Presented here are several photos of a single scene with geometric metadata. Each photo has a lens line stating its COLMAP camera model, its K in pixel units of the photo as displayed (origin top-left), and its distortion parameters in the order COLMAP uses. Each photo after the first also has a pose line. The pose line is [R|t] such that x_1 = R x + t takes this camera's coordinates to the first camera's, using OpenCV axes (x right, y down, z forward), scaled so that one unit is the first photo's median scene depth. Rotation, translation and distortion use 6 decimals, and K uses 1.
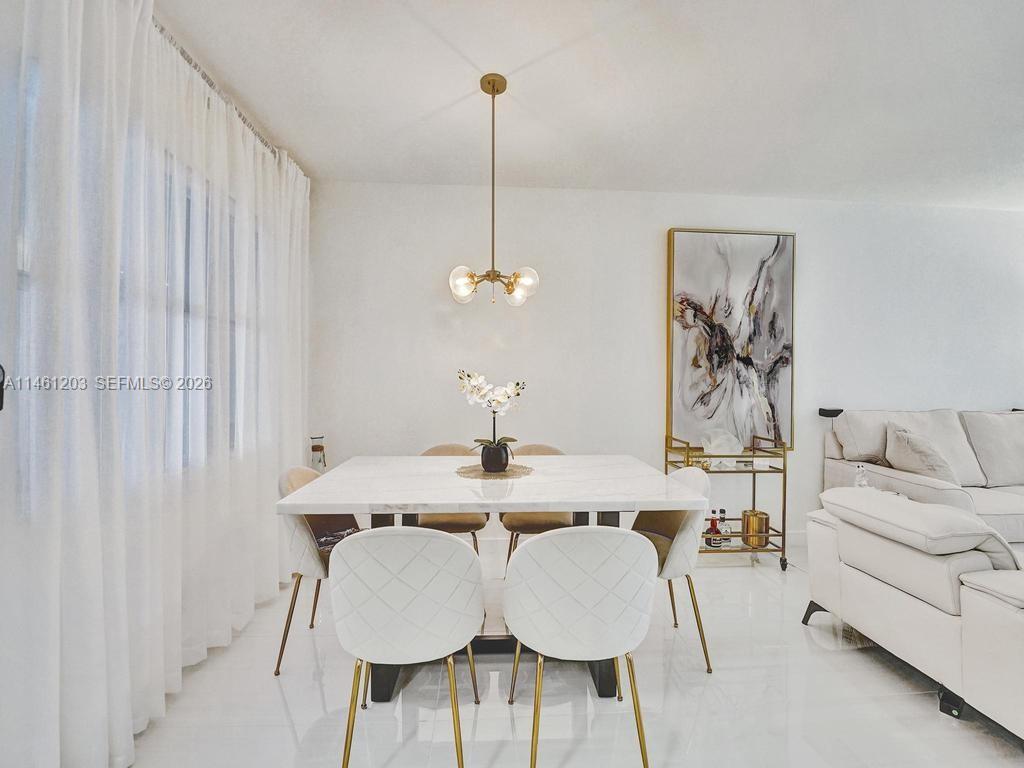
lens RADIAL K [[446.1, 0, 512.0], [0, 446.1, 384.0], [0, 0, 1]] dist [-0.023021, 0.005592]
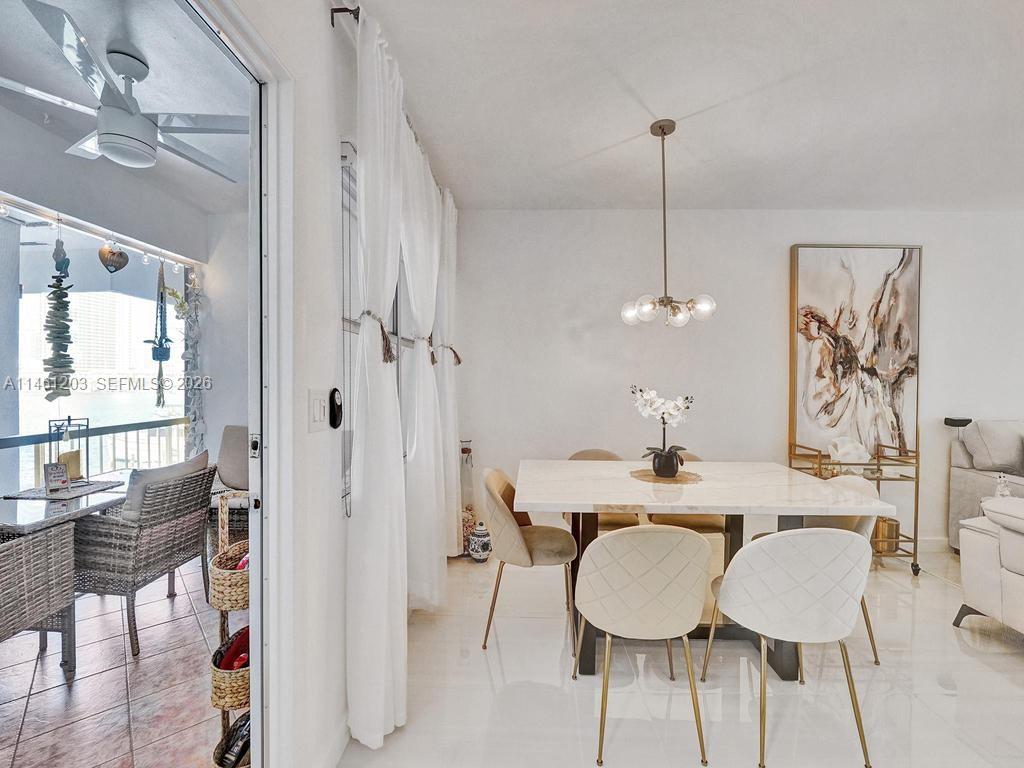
lens RADIAL K [[446.1, 0, 512.0], [0, 446.1, 384.0], [0, 0, 1]] dist [-0.023021, 0.005592]
pose [[0.996198, 0.002189, -0.087094, -0.214097], [-0.001762, 0.999986, 0.004979, -0.026517], [0.087104, -0.004806, 0.996188, -0.092949]]
